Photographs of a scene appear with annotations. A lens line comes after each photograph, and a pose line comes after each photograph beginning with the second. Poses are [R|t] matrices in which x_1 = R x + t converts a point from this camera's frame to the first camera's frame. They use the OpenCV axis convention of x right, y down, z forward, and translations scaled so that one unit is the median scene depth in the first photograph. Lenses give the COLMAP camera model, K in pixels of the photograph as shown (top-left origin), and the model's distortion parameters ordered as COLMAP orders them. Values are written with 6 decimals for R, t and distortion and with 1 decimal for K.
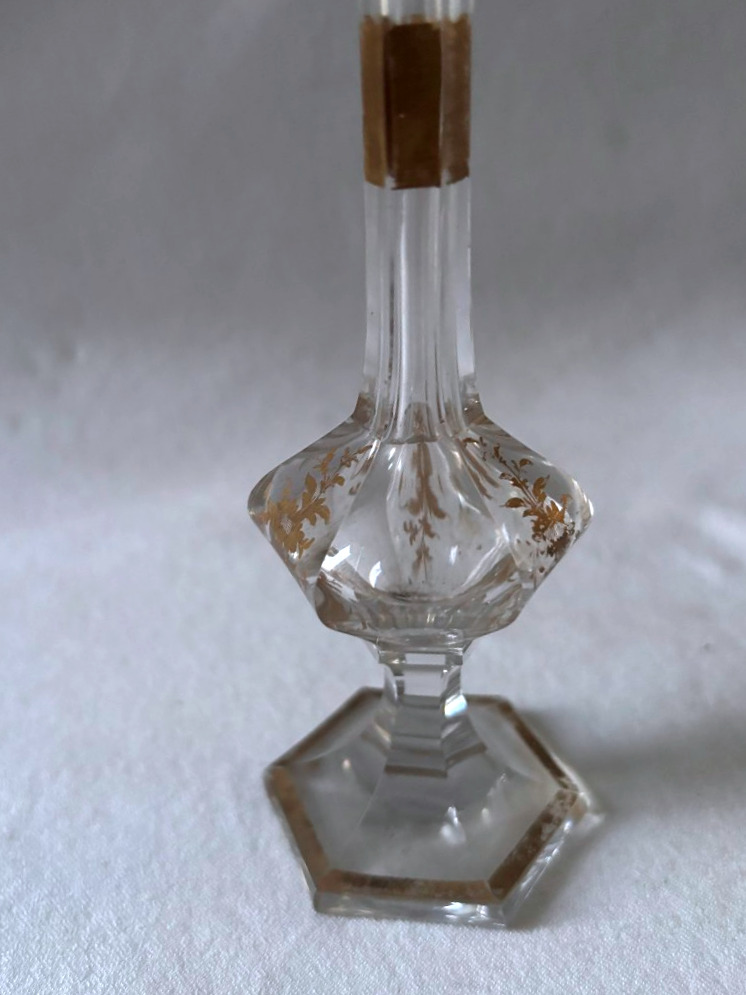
lens RADIAL K [[964.1, 0, 366.4], [0, 964.1, 472.8], [0, 0, 1]] dist [-0.091320, 0.110966]
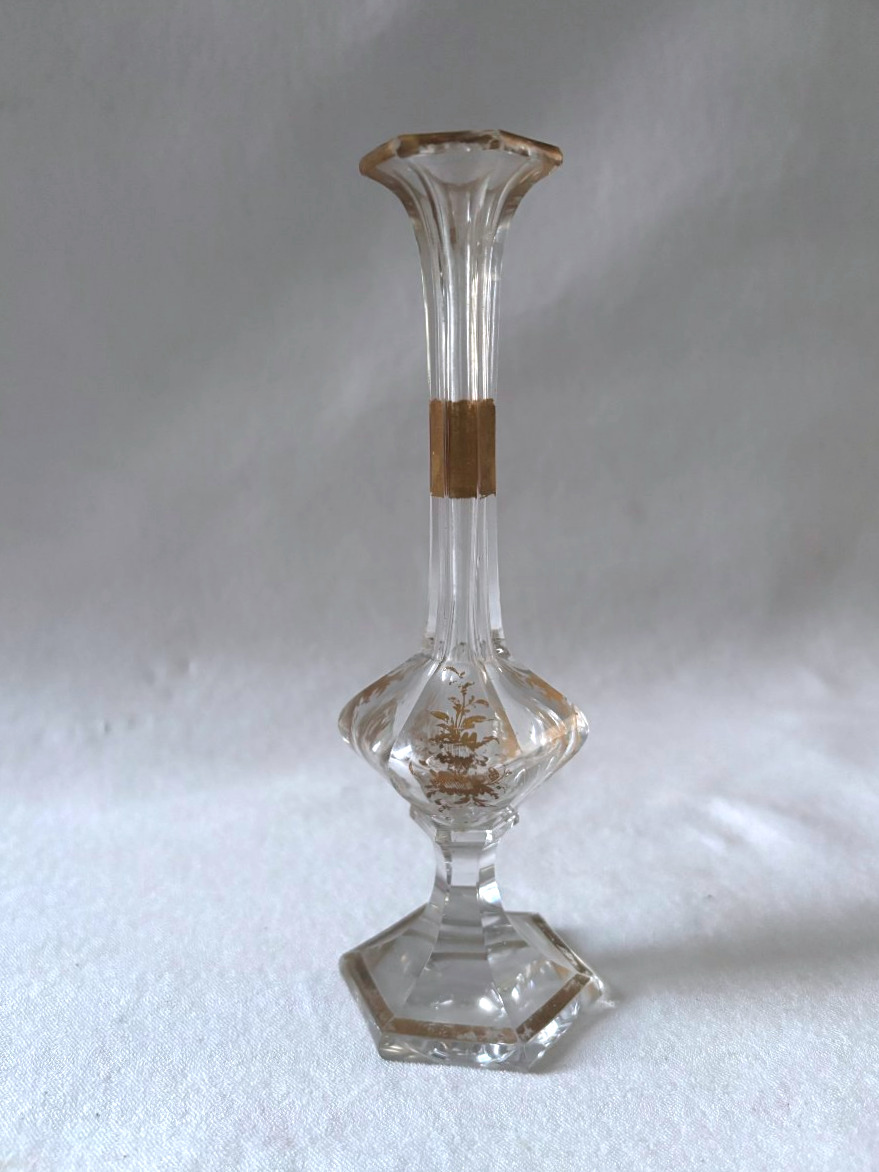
lens RADIAL K [[994.9, 0, 445.3], [0, 994.9, 532.0], [0, 0, 1]] dist [-0.063446, 0.068755]
pose [[0.999653, 0.025824, 0.005134, 0.011546], [-0.022506, 0.939277, -0.342421, 0.237462], [-0.013665, 0.342187, 0.939533, -0.402483]]
